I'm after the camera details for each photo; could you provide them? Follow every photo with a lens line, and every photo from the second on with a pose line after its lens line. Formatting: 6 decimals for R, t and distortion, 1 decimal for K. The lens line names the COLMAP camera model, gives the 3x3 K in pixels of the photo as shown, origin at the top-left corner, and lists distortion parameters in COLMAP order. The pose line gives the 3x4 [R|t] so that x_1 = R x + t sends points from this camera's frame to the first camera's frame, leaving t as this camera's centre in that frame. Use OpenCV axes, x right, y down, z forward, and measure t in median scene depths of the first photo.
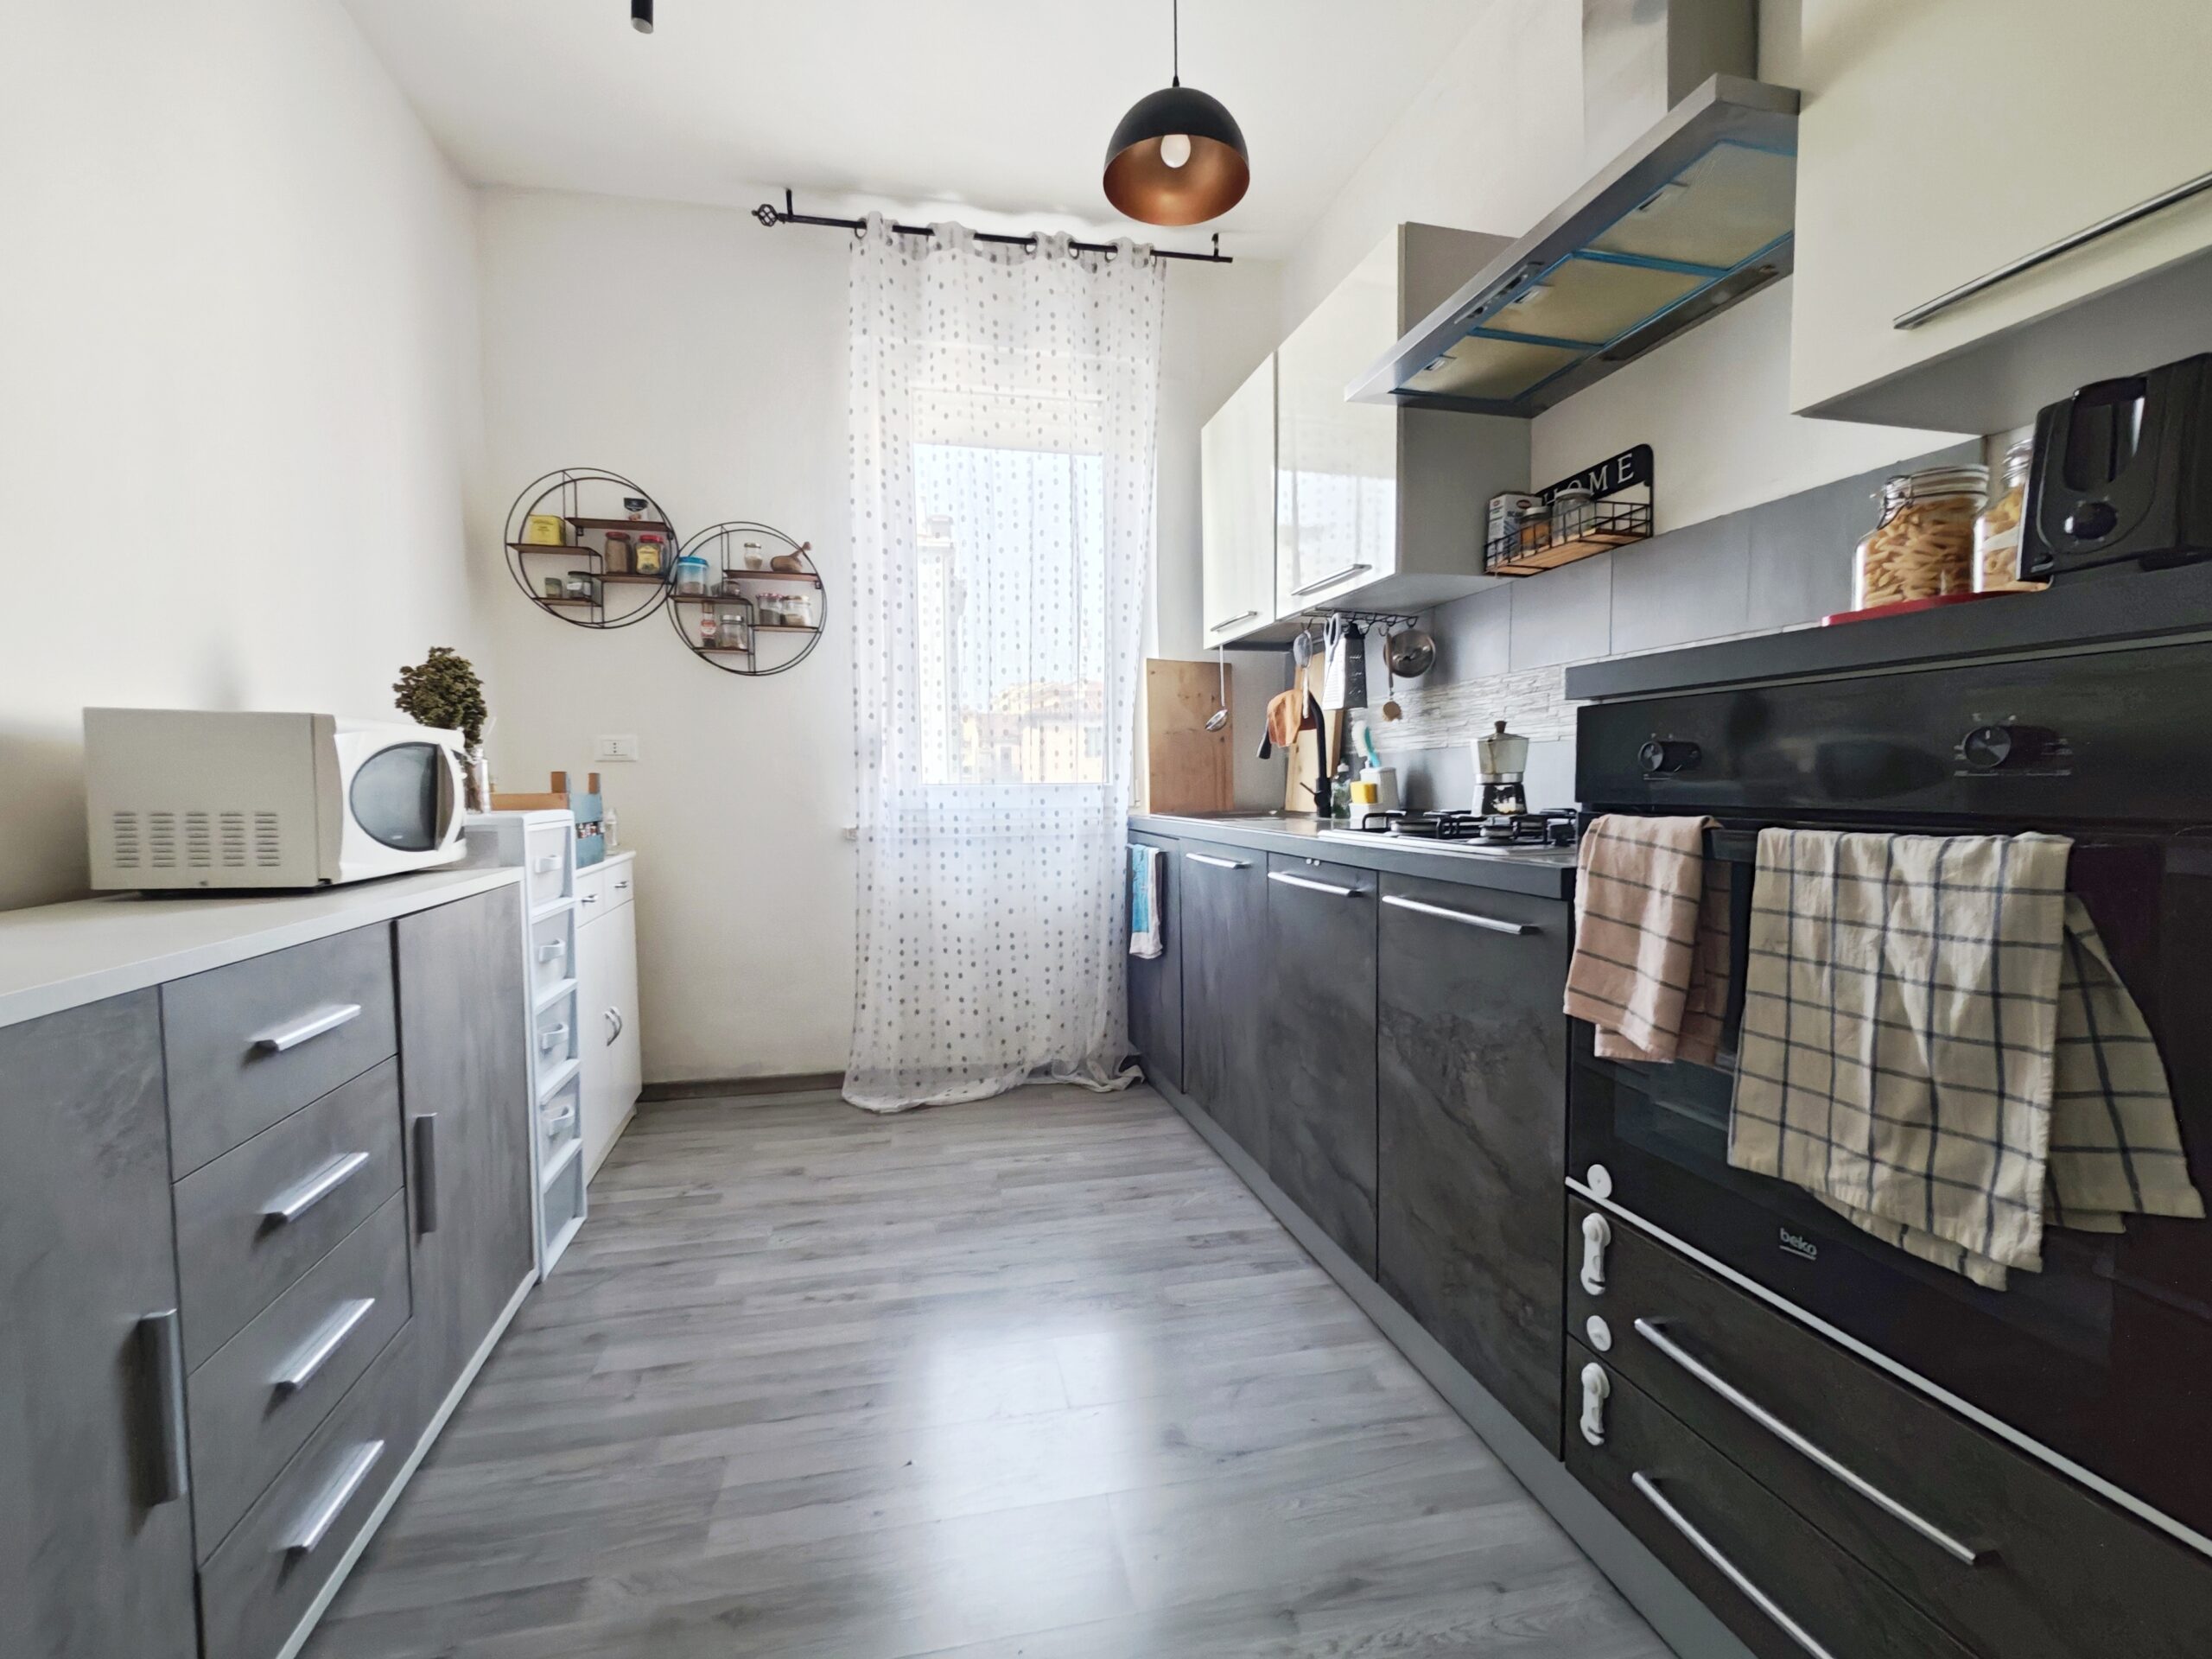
lens RADIAL K [[945.4, 0, 1130.4], [0, 945.4, 835.0], [0, 0, 1]] dist [0.004203, -0.003207]
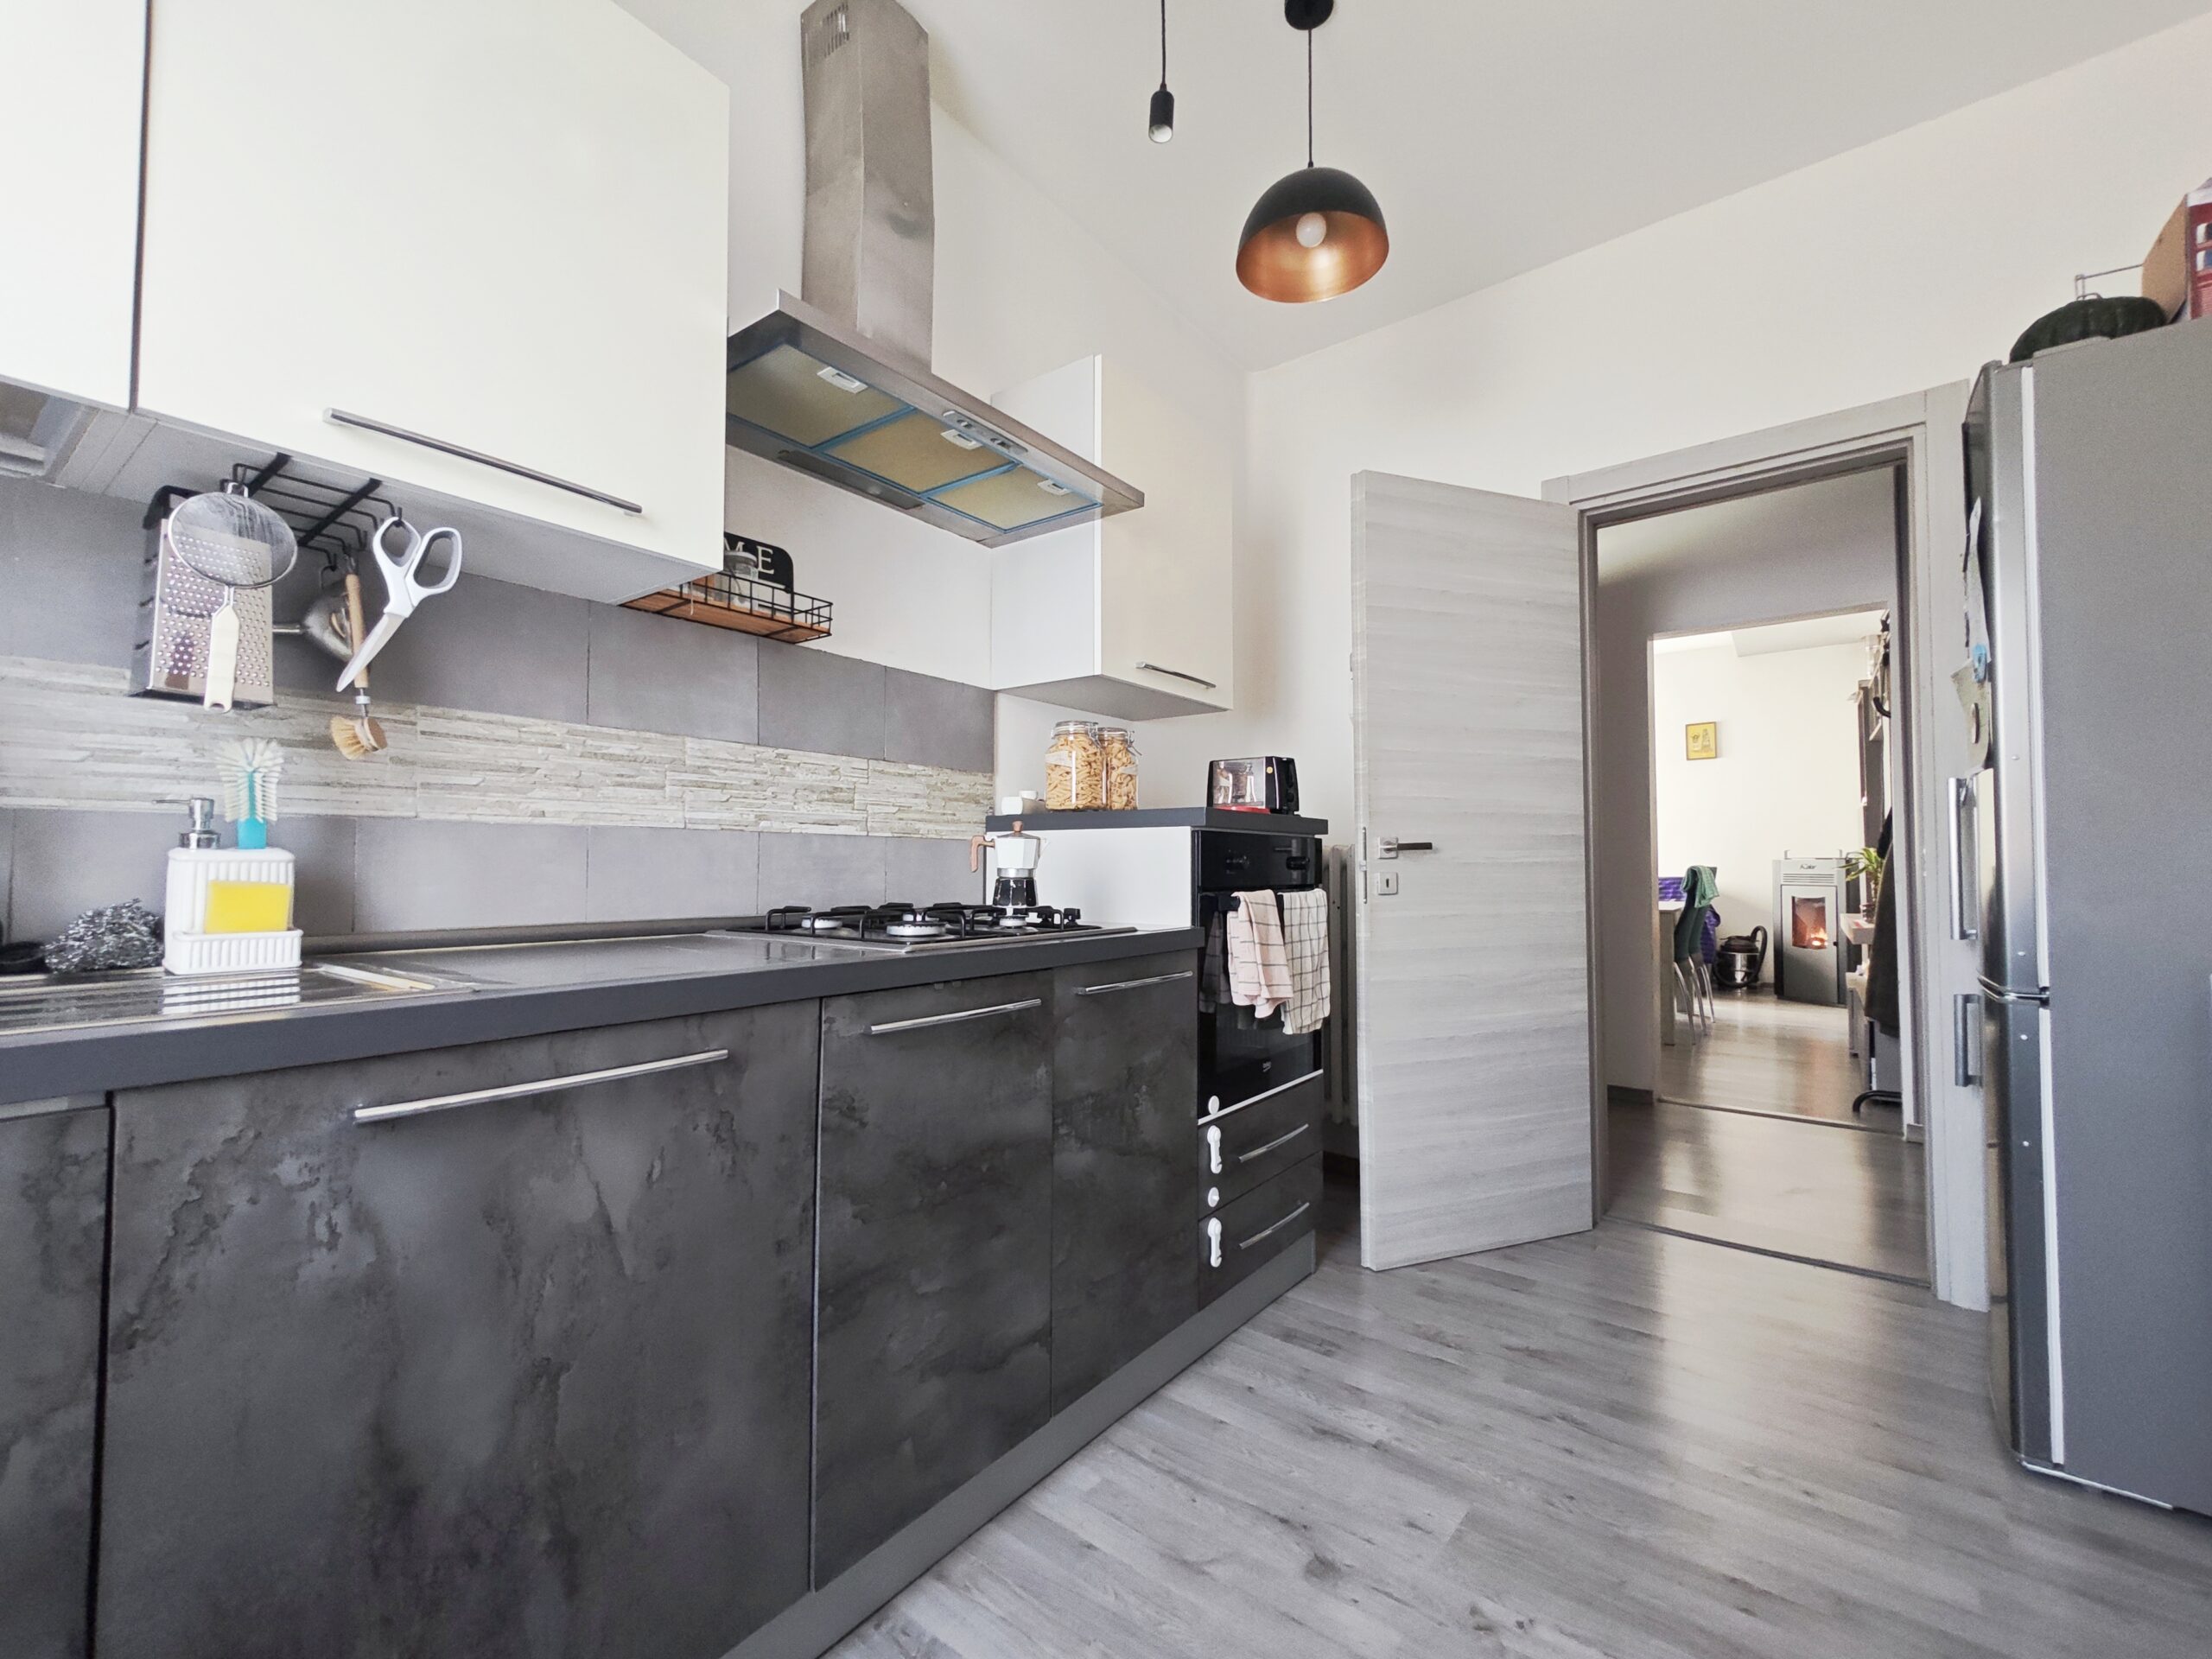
lens RADIAL K [[951.1, 0, 1113.7], [0, 951.1, 832.9], [0, 0, 1]] dist [-0.001128, 0.001293]
pose [[-0.627321, 0.038355, 0.777816, -0.390198], [0.050786, 0.998675, -0.008286, -0.064330], [-0.777103, 0.034304, -0.628438, 1.144298]]
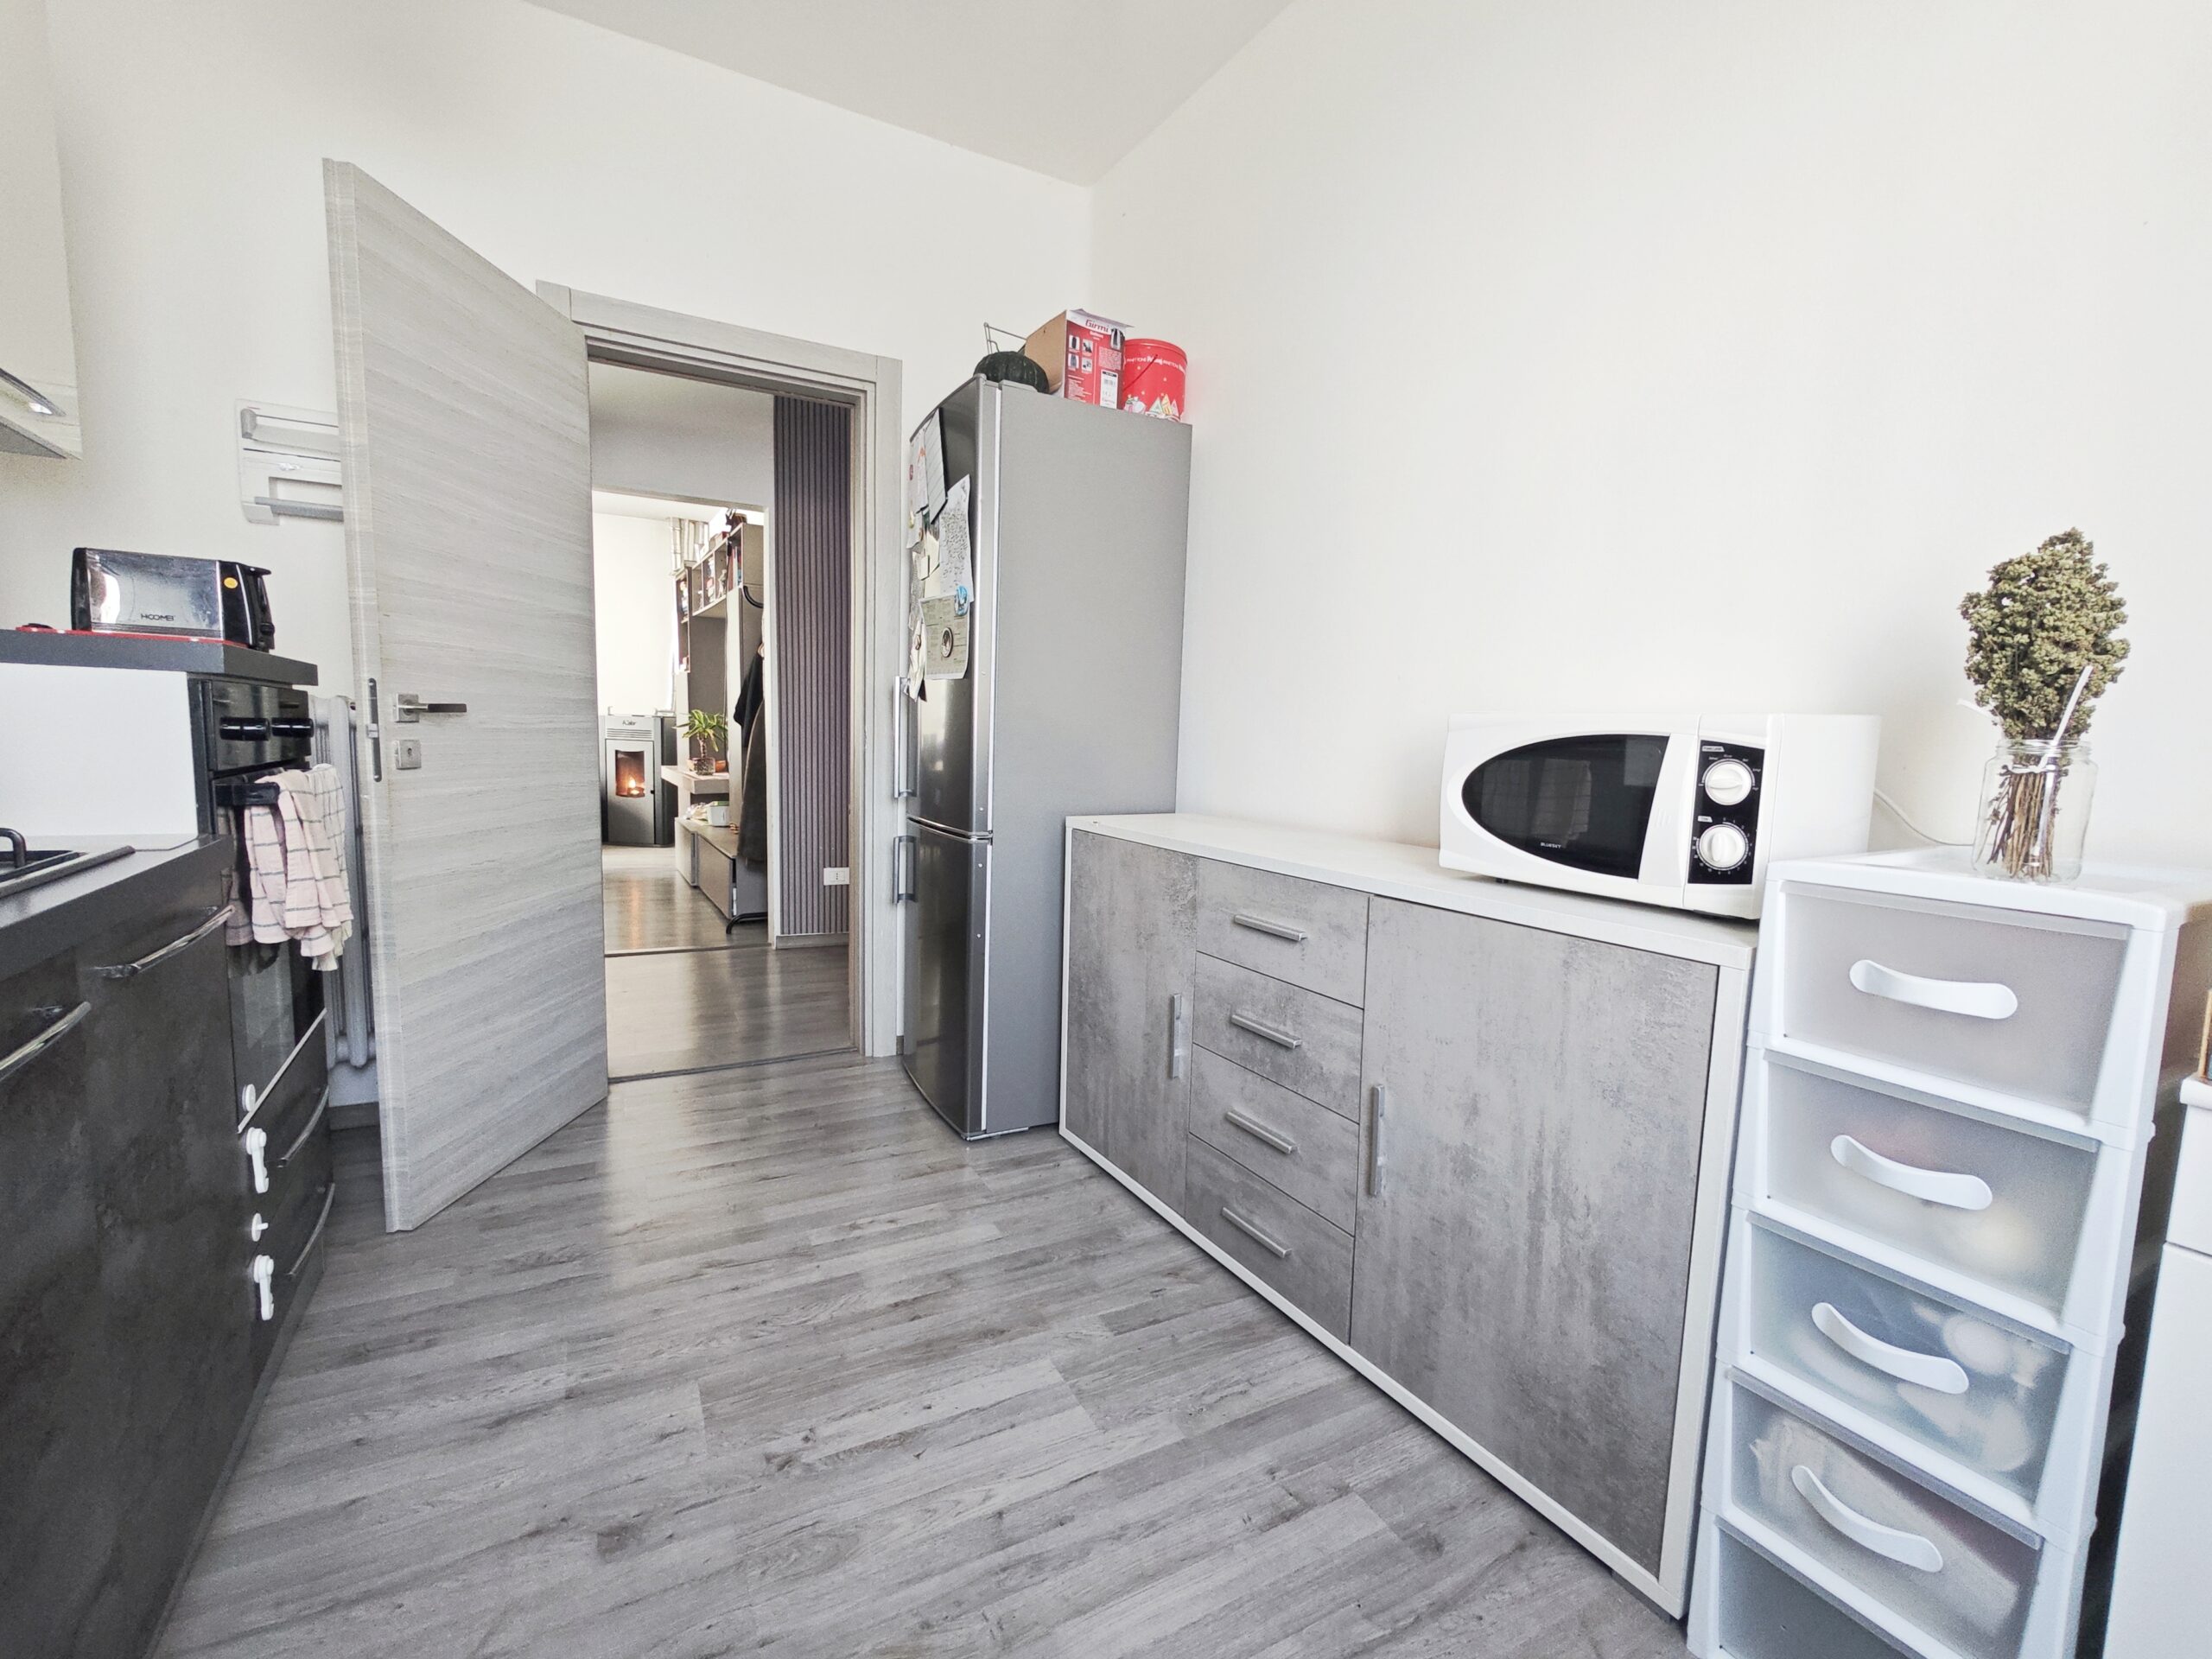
lens RADIAL K [[951.3, 0, 1114.0], [0, 951.3, 835.3], [0, 0, 1]] dist [-0.000059, 0.000590]
pose [[-0.960564, 0.004749, -0.278018, -0.099873], [-0.041973, 0.985921, 0.161860, -0.092647], [0.274872, 0.167146, -0.946841, 1.205085]]
